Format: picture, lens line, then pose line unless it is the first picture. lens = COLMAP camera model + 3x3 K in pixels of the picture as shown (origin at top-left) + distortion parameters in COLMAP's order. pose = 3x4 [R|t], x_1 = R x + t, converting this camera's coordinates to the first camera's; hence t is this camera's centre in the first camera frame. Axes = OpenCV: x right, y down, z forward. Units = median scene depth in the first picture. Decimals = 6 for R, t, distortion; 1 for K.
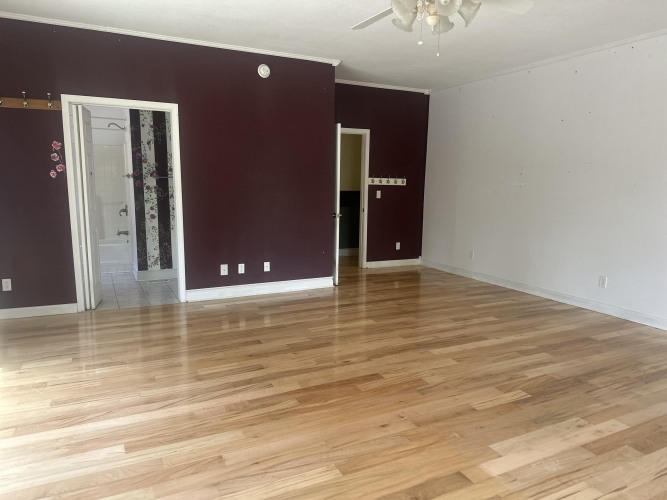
lens RADIAL K [[473.7, 0, 328.8], [0, 473.7, 249.3], [0, 0, 1]] dist [0.028046, -0.028205]
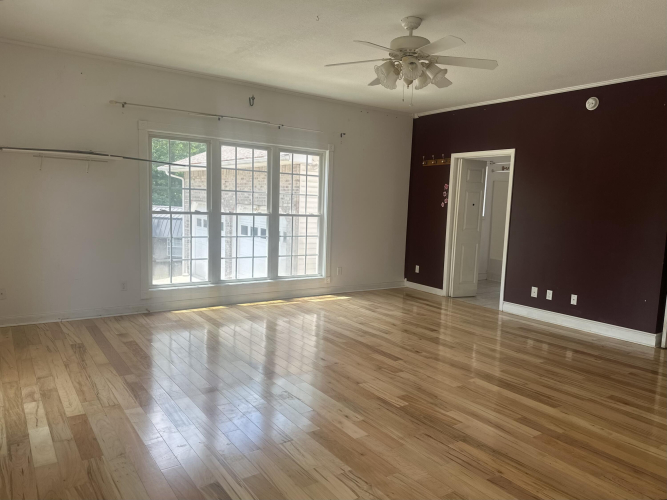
lens RADIAL K [[473.7, 0, 332.2], [0, 473.7, 252.5], [0, 0, 1]] dist [0.028046, -0.028205]
pose [[0.147283, 0.099936, -0.984033, 0.934968], [-0.178365, 0.981256, 0.072957, -0.052134], [0.972879, 0.164772, 0.162347, 0.419585]]
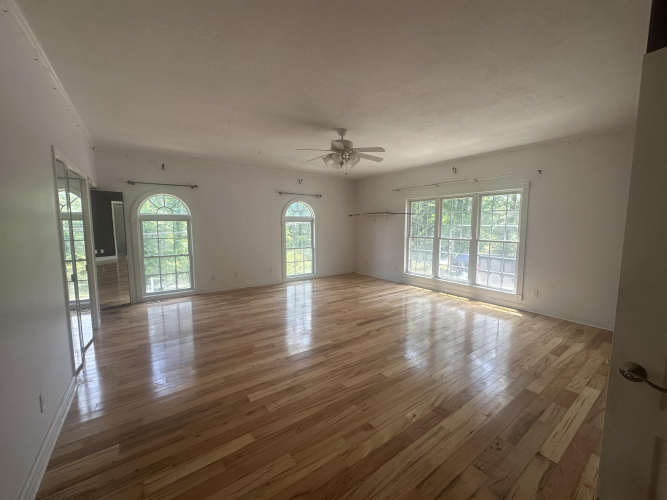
lens RADIAL K [[263.1, 0, 340.4], [0, 263.1, 250.6], [0, 0, 1]] dist [-0.002473, -0.000040]
pose [[-0.981902, 0.003861, -0.189351, 0.291012], [-0.040782, 0.972027, 0.231302, -0.226314], [0.184947, 0.234838, -0.954277, 1.457931]]
